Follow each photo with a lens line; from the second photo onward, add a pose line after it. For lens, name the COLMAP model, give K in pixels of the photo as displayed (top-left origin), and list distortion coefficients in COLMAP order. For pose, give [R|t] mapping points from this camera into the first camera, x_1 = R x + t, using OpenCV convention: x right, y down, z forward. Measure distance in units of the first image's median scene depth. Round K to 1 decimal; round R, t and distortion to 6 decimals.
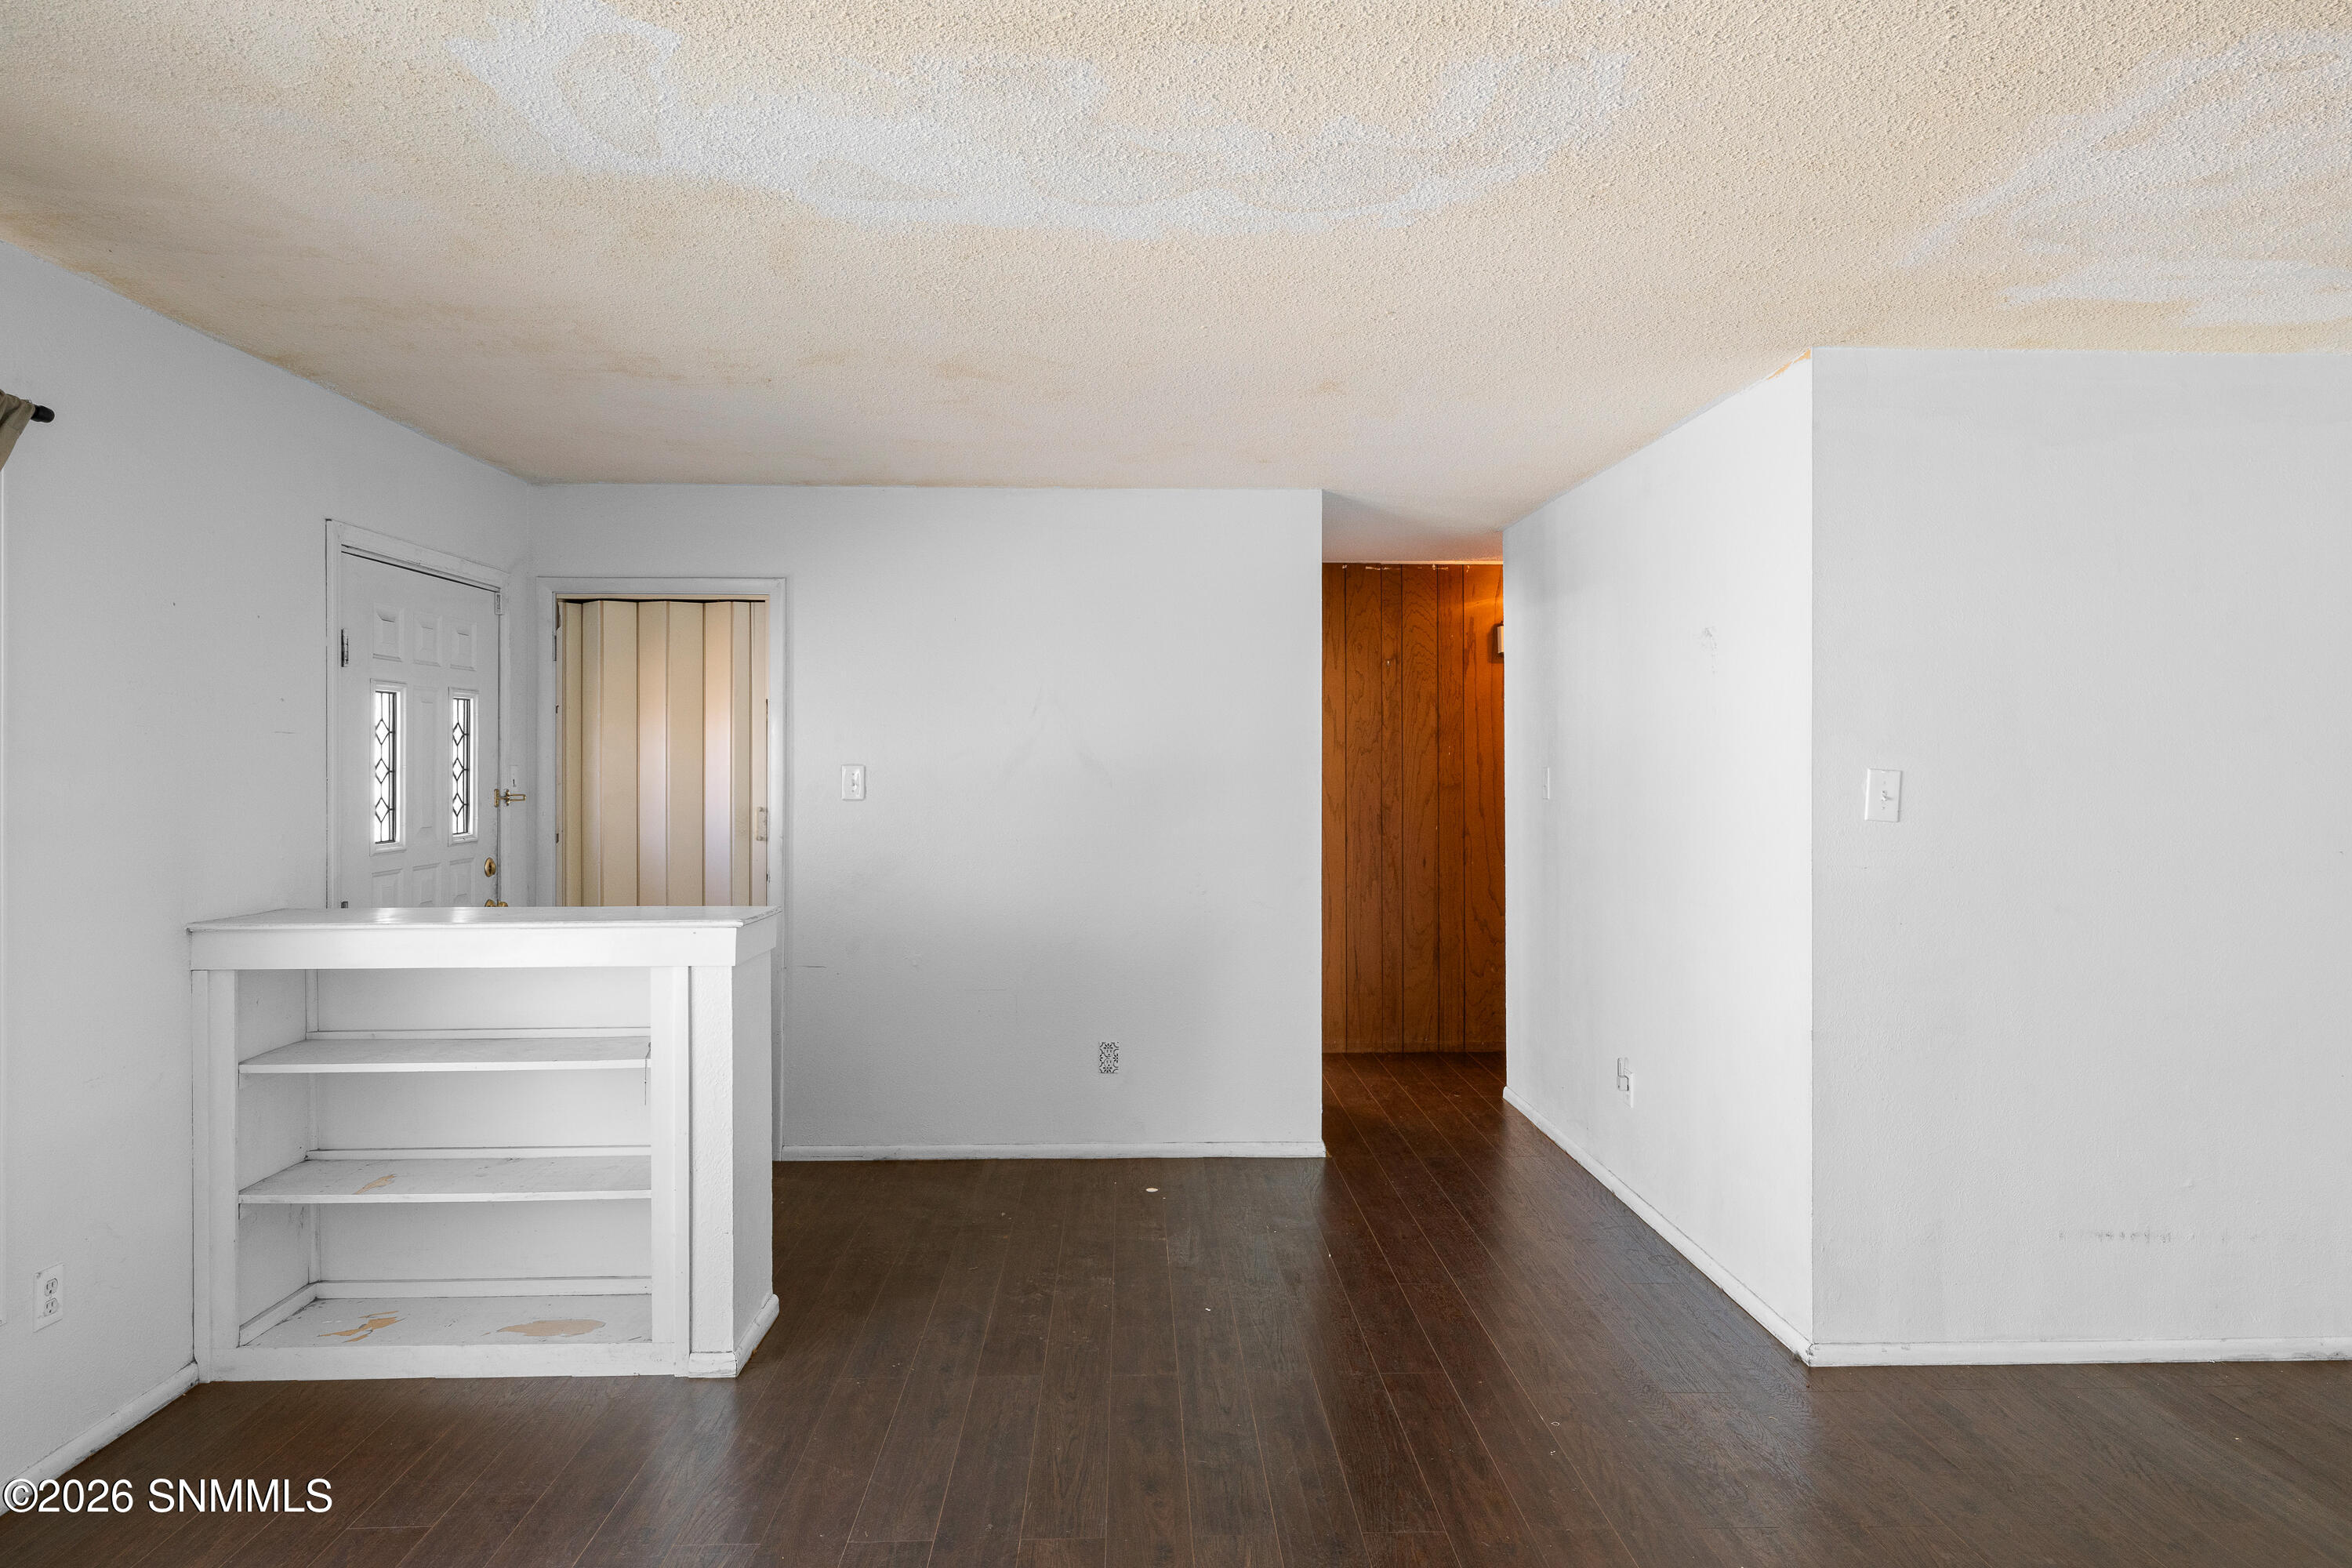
lens RADIAL K [[1340.9, 0, 1167.1], [0, 1340.9, 758.2], [0, 0, 1]] dist [-0.000035, 0.000662]
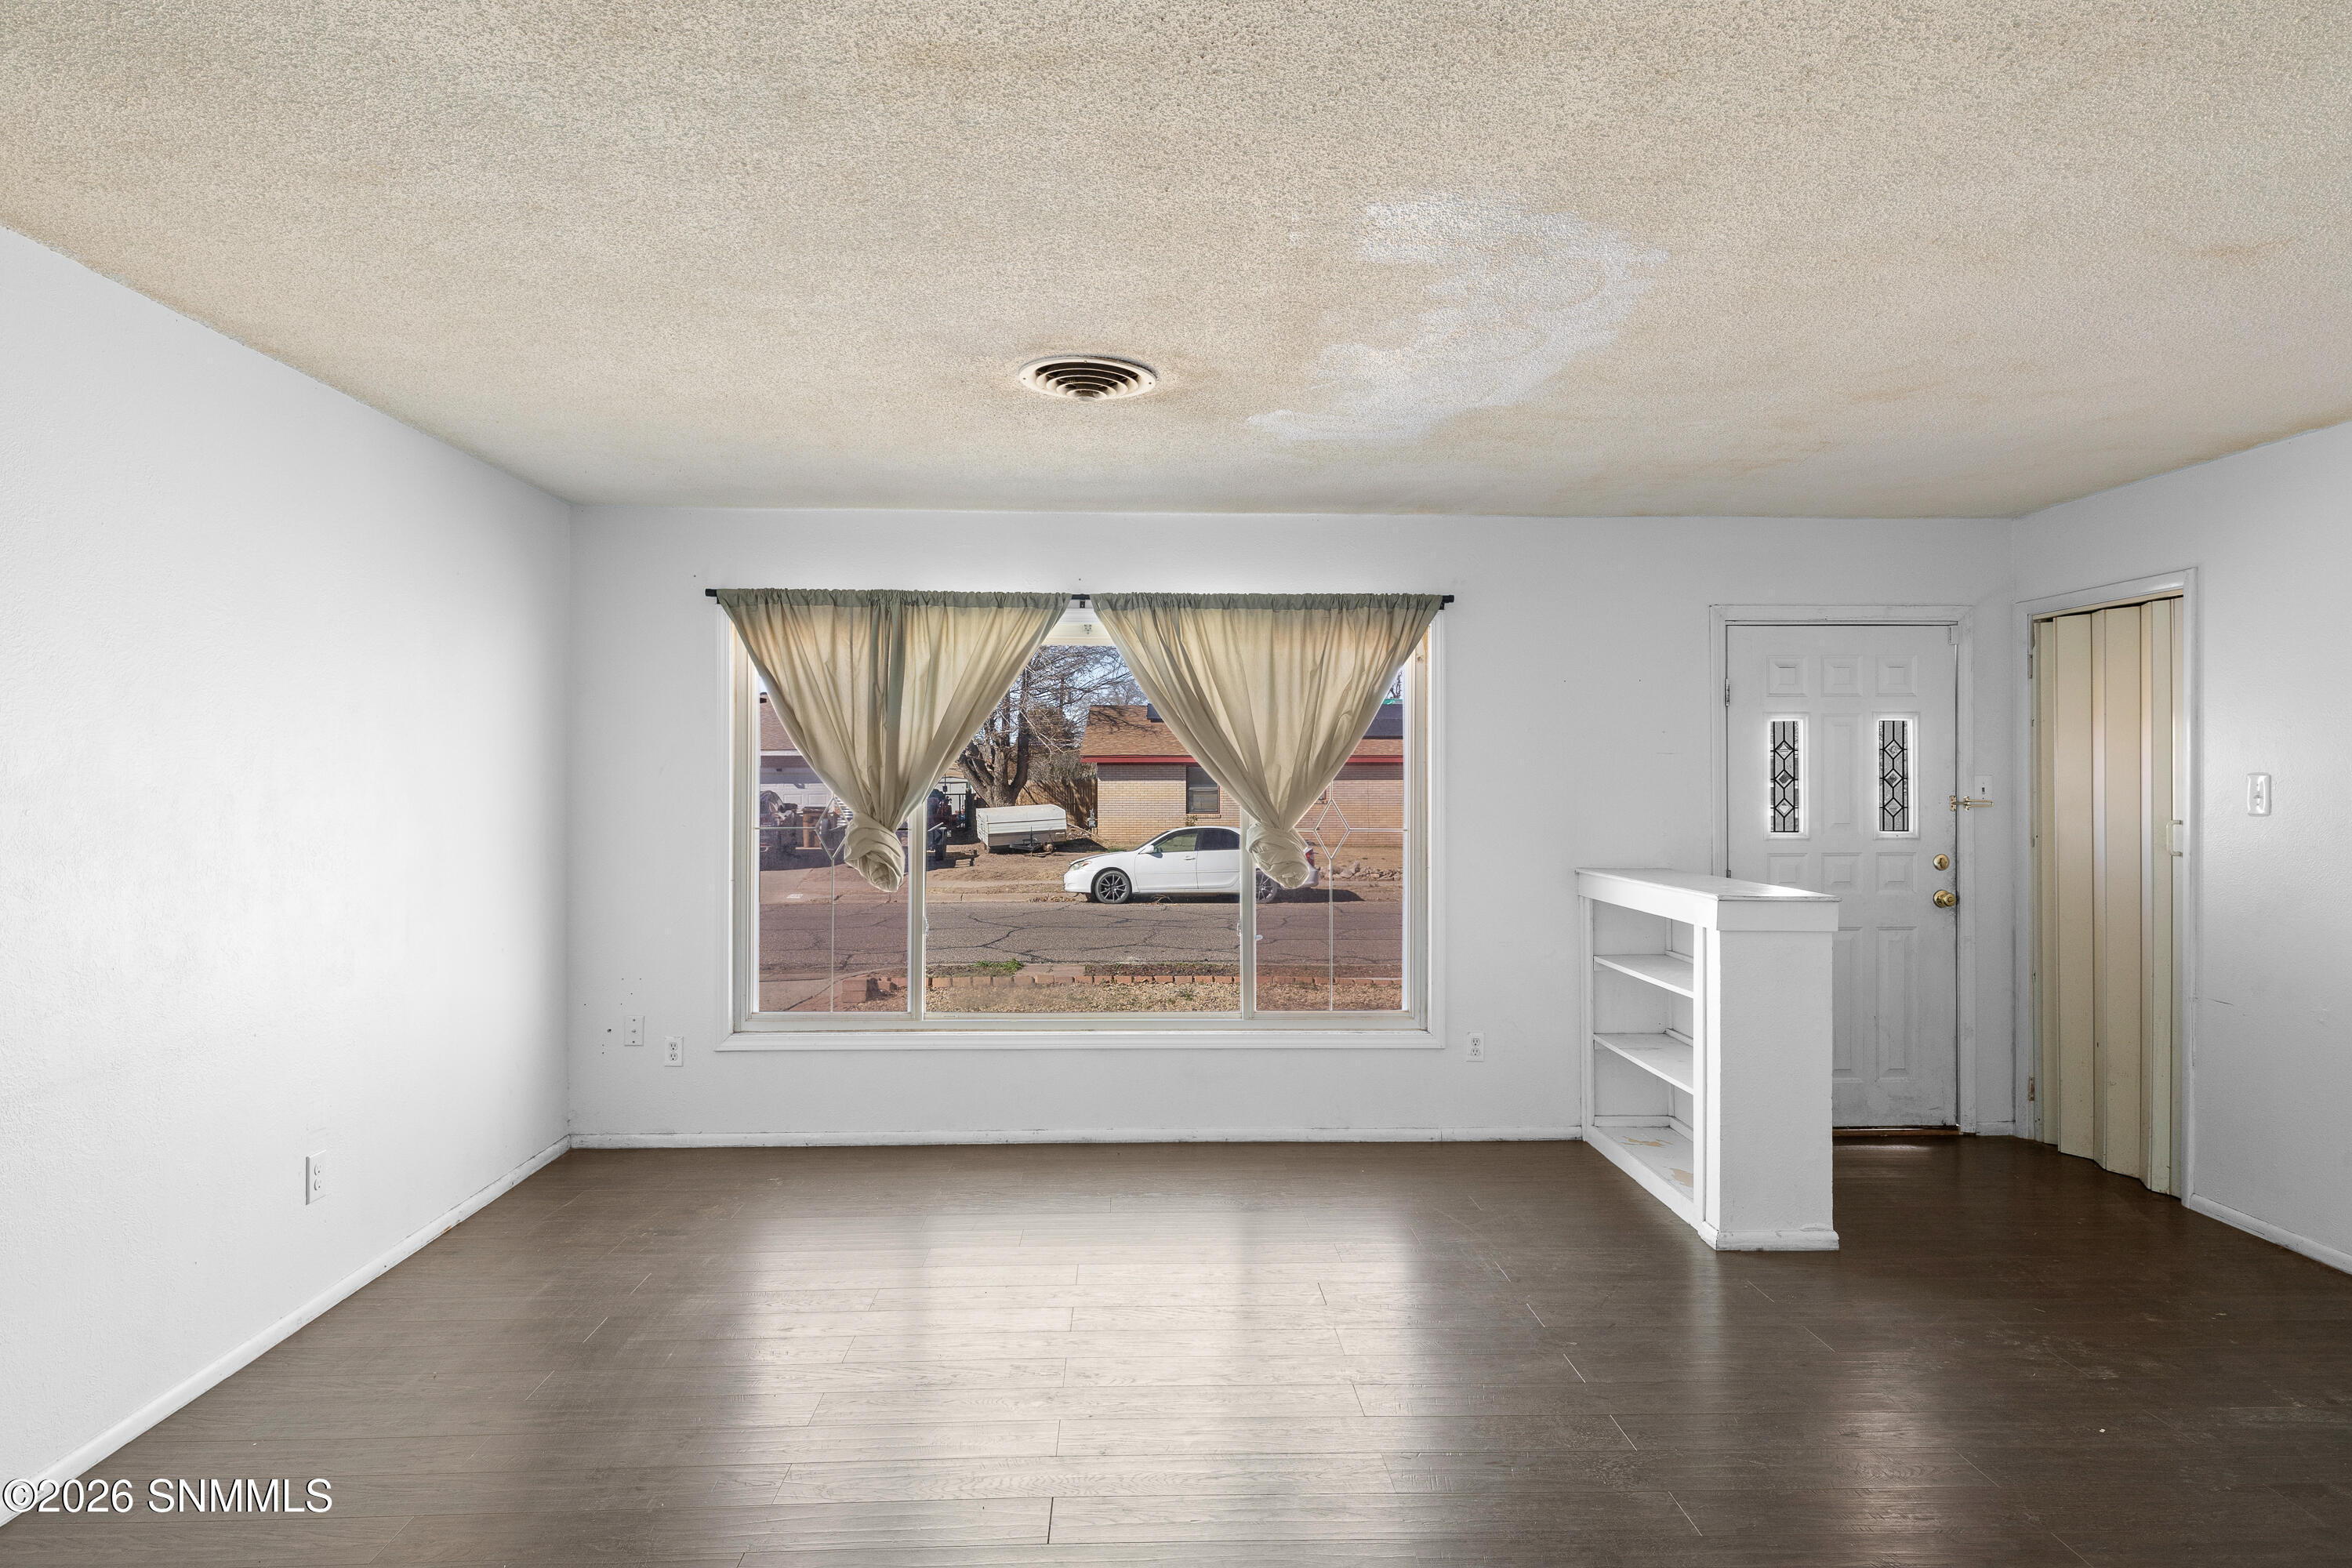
lens RADIAL K [[1313.5, 0, 1167.1], [0, 1313.5, 778.6], [0, 0, 1]] dist [0.000685, 0.001765]
pose [[0.012498, 0.002400, -0.999919, 0.861503], [0.005983, 0.999979, 0.002475, 0.002318], [0.999904, -0.006014, 0.012483, 0.424209]]
